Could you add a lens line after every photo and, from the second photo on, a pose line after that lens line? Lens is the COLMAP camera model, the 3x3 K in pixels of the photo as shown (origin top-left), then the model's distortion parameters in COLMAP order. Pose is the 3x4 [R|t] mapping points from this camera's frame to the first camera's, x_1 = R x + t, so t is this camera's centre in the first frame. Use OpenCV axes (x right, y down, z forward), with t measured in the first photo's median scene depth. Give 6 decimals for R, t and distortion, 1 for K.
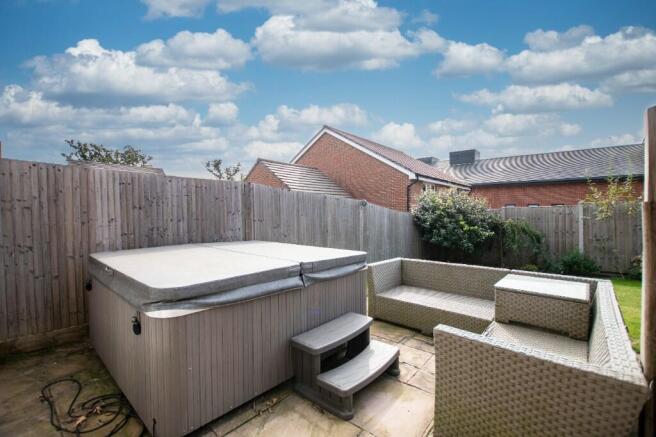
lens RADIAL K [[287.5, 0, 328.0], [0, 287.5, 218.5], [0, 0, 1]] dist [-0.023744, 0.000171]
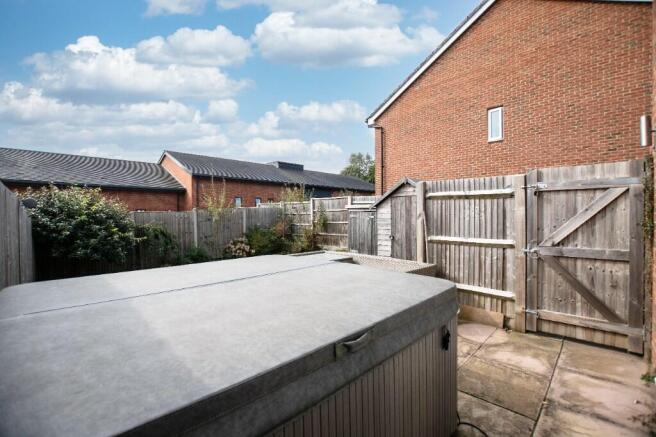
lens RADIAL K [[287.5, 0, 328.0], [0, 287.5, 218.5], [0, 0, 1]] dist [-0.023744, 0.000171]
pose [[0.087311, -0.011128, 0.996119, -0.317781], [0.032039, 0.999452, 0.008357, -0.004781], [-0.995666, 0.031185, 0.087620, 0.253684]]
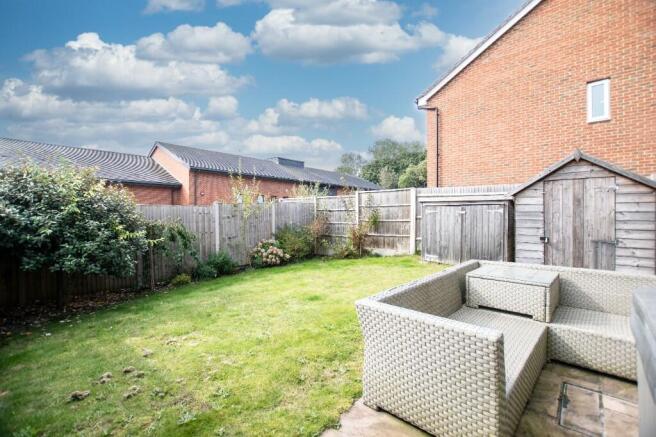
lens RADIAL K [[287.5, 0, 328.0], [0, 287.5, 218.5], [0, 0, 1]] dist [-0.023744, 0.000171]
pose [[0.036049, -0.007452, 0.999322, -0.095972], [0.027584, 0.999599, 0.006459, 0.004016], [-0.998969, 0.027333, 0.036240, 0.512594]]
